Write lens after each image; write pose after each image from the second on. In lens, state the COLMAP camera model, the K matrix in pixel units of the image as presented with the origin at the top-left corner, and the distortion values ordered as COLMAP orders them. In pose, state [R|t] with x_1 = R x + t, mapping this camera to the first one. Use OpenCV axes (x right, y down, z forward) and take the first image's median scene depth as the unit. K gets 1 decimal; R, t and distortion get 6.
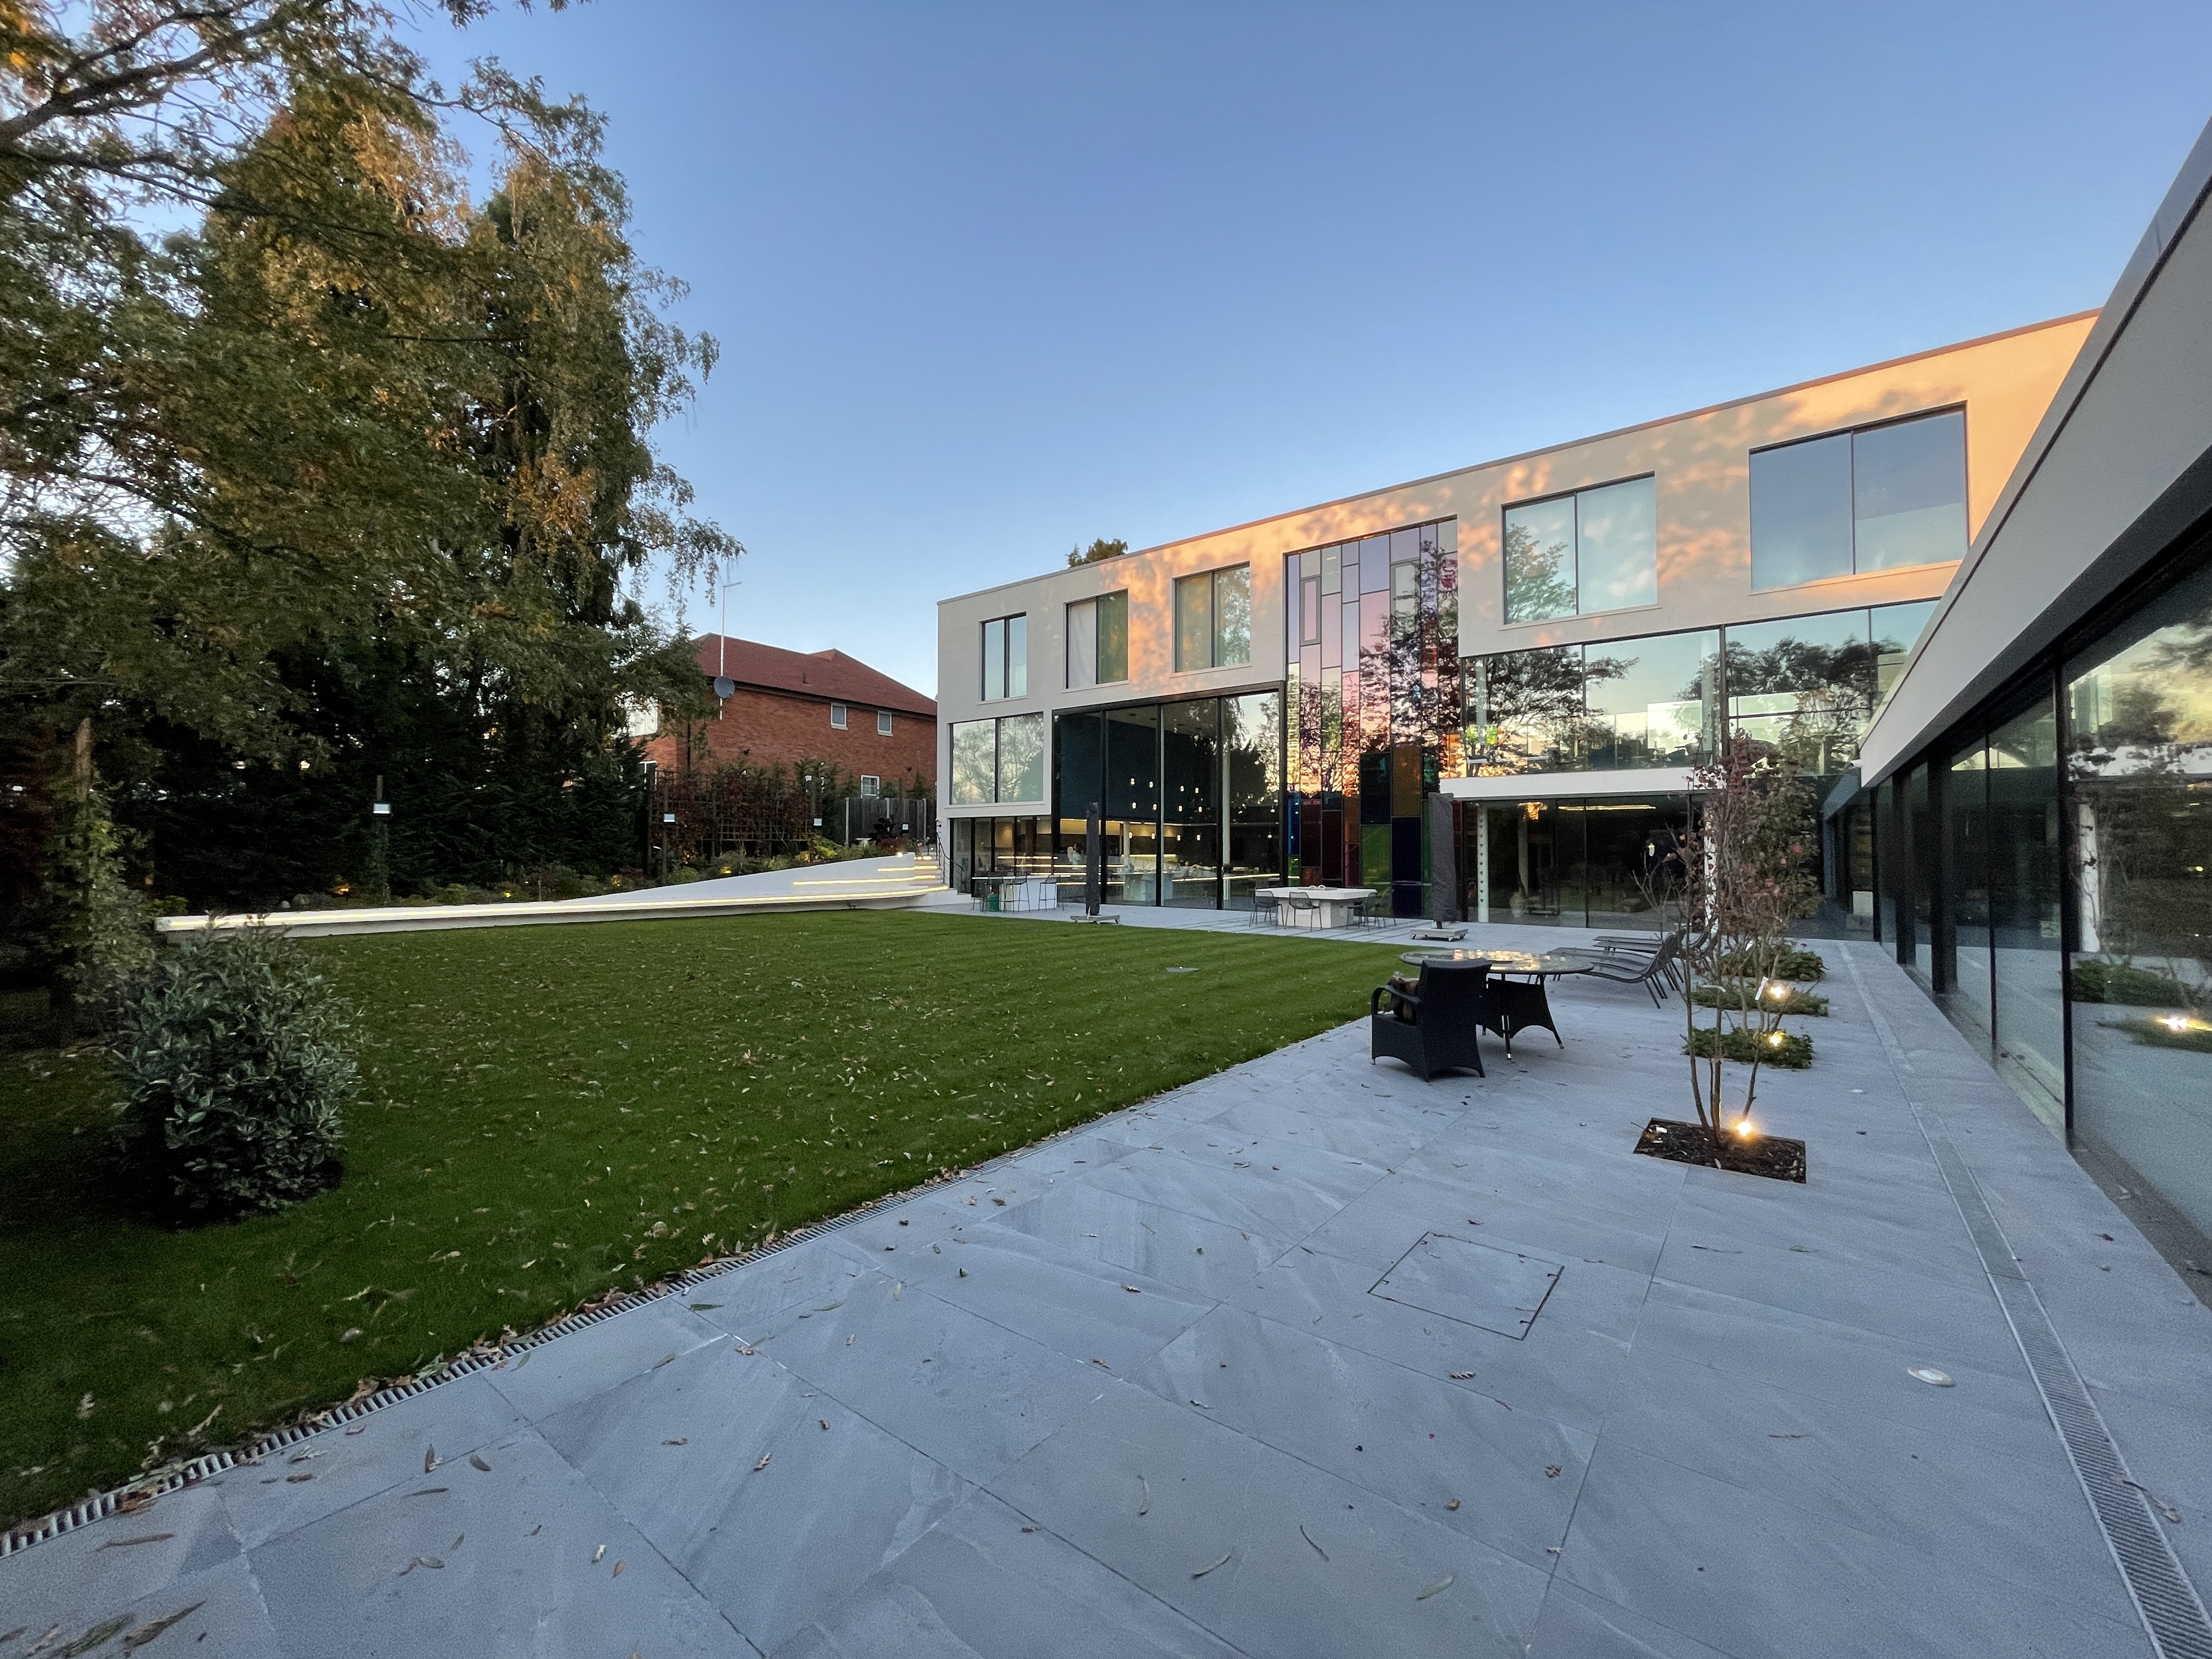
lens RADIAL K [[896.2, 0, 1107.6], [0, 896.2, 832.7], [0, 0, 1]] dist [0.000238, 0.000005]
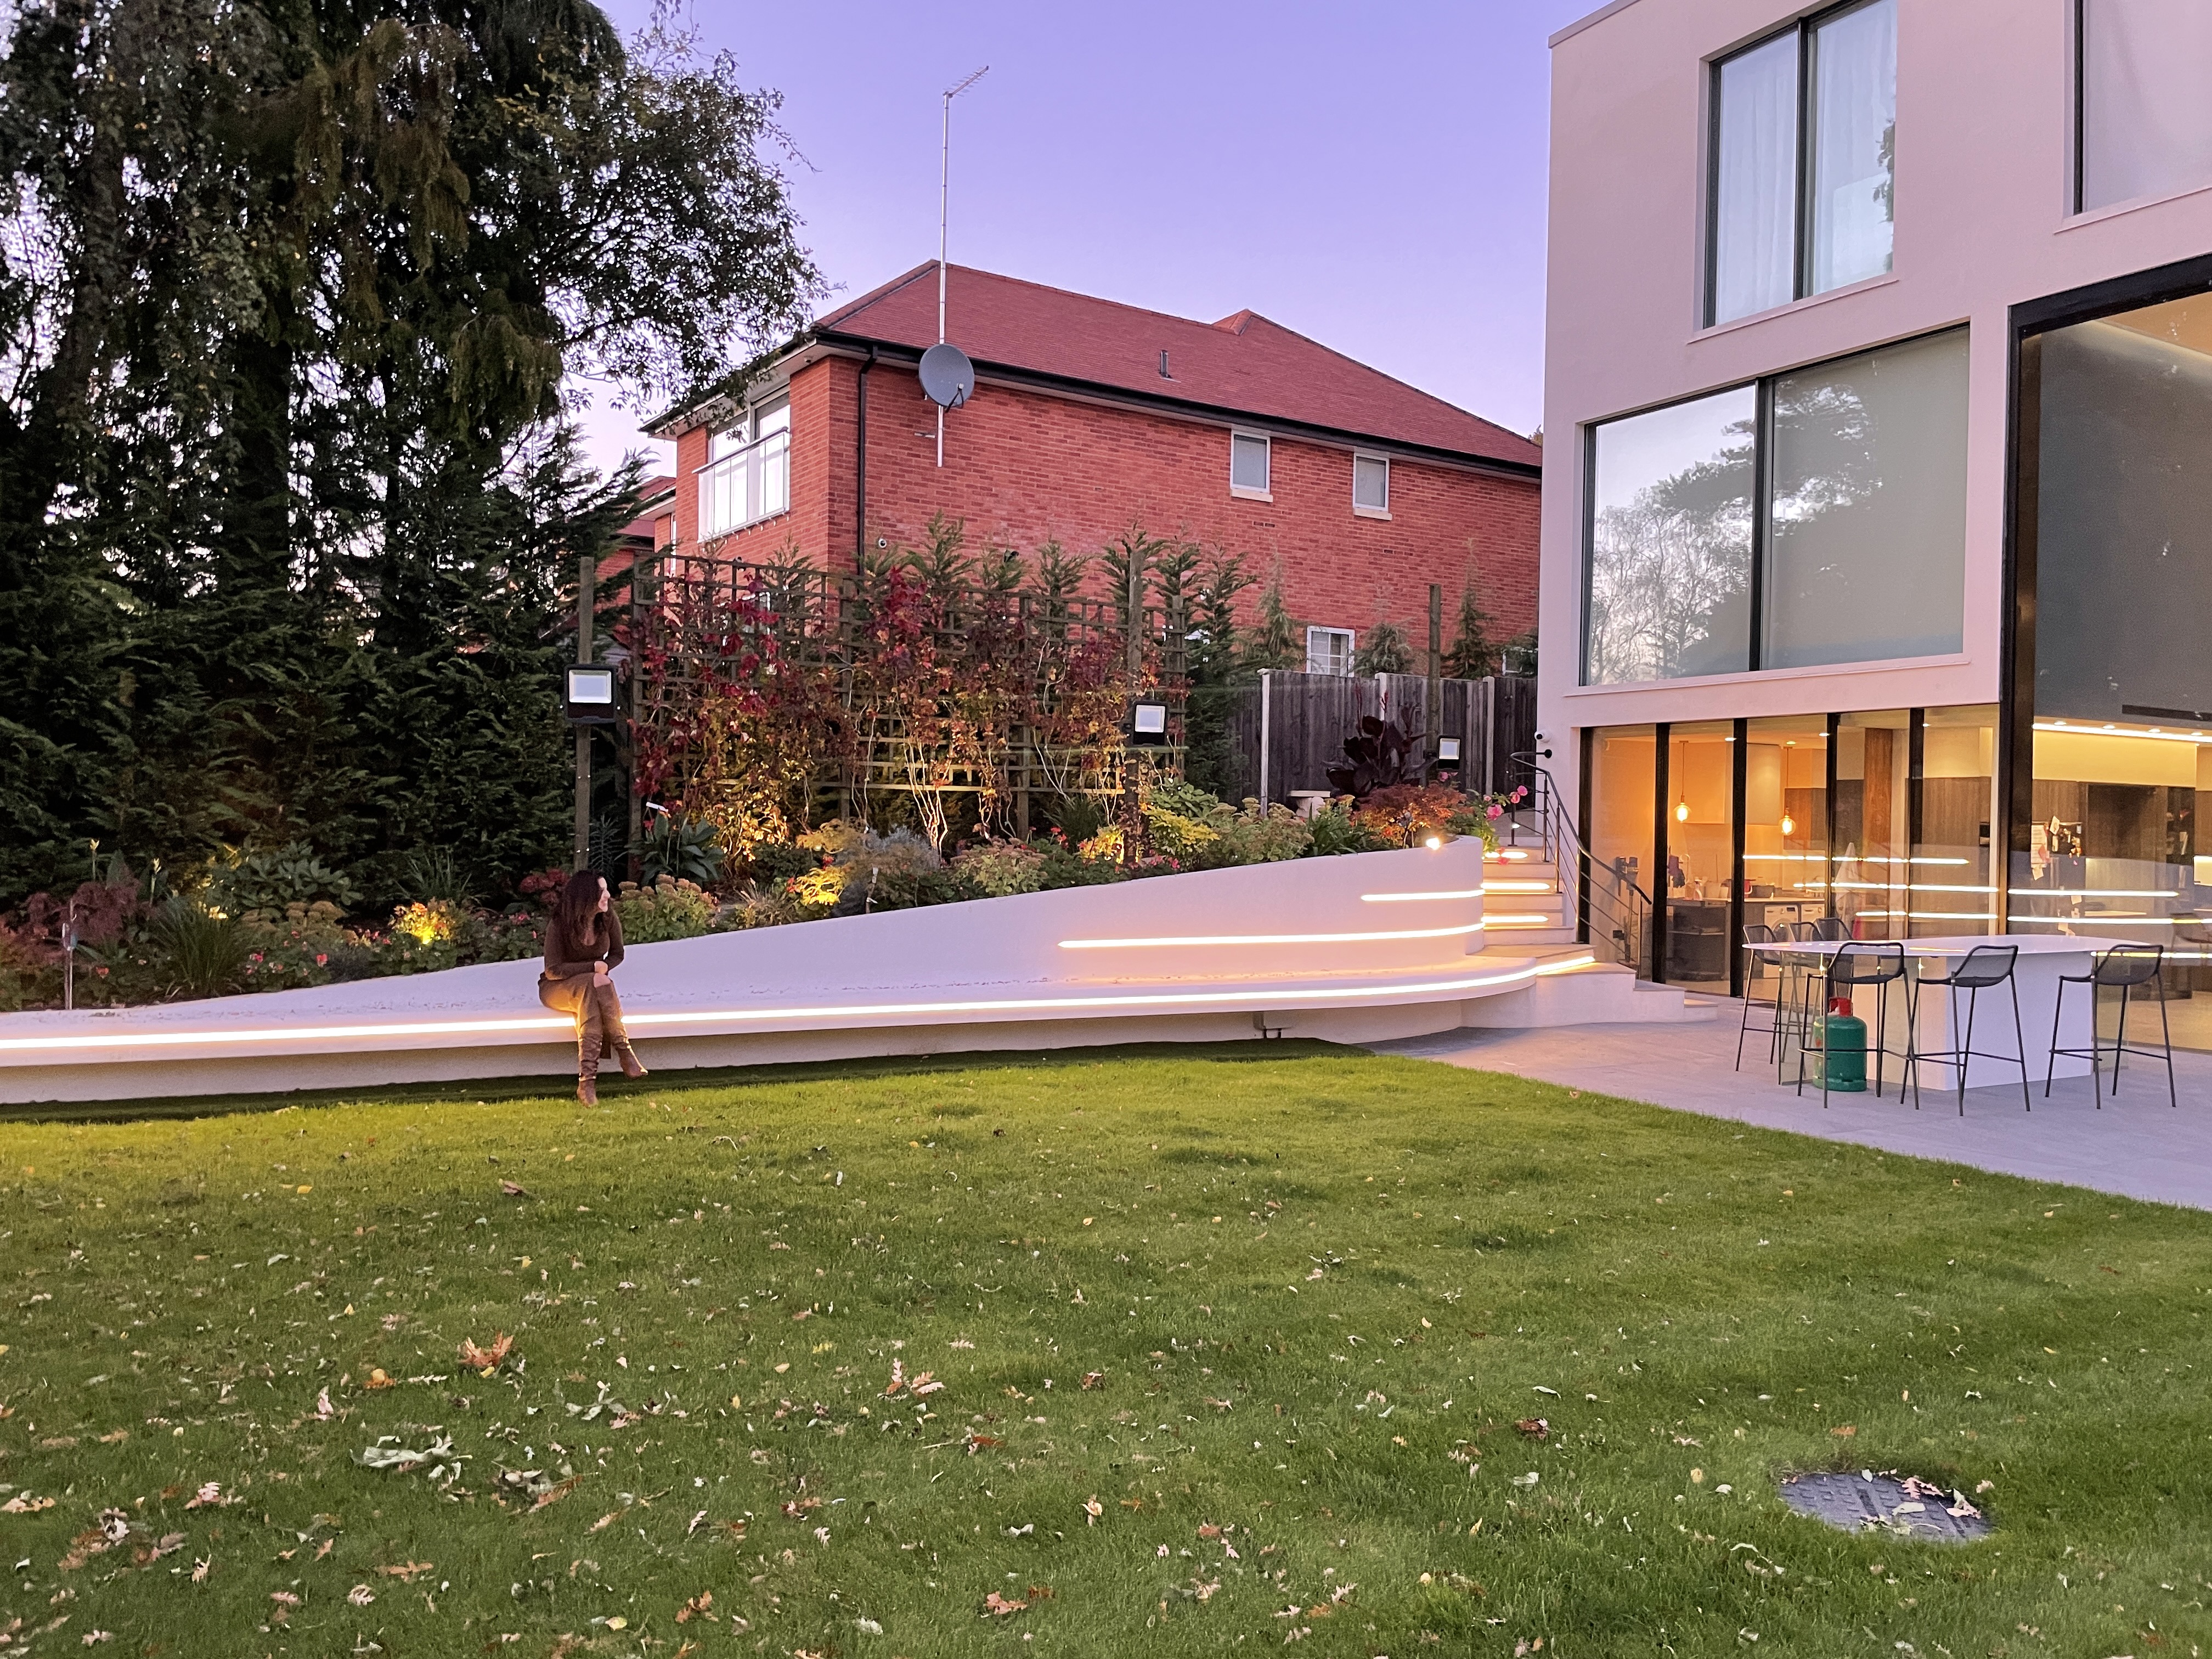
lens RADIAL K [[1681.9, 0, 1106.9], [0, 1681.9, 828.5], [0, 0, 1]] dist [-0.000270, -0.000302]
pose [[0.927021, 0.016244, -0.374657, -0.113296], [-0.008682, 0.999723, 0.021863, 0.007924], [0.374909, -0.017015, 0.926906, 0.408862]]
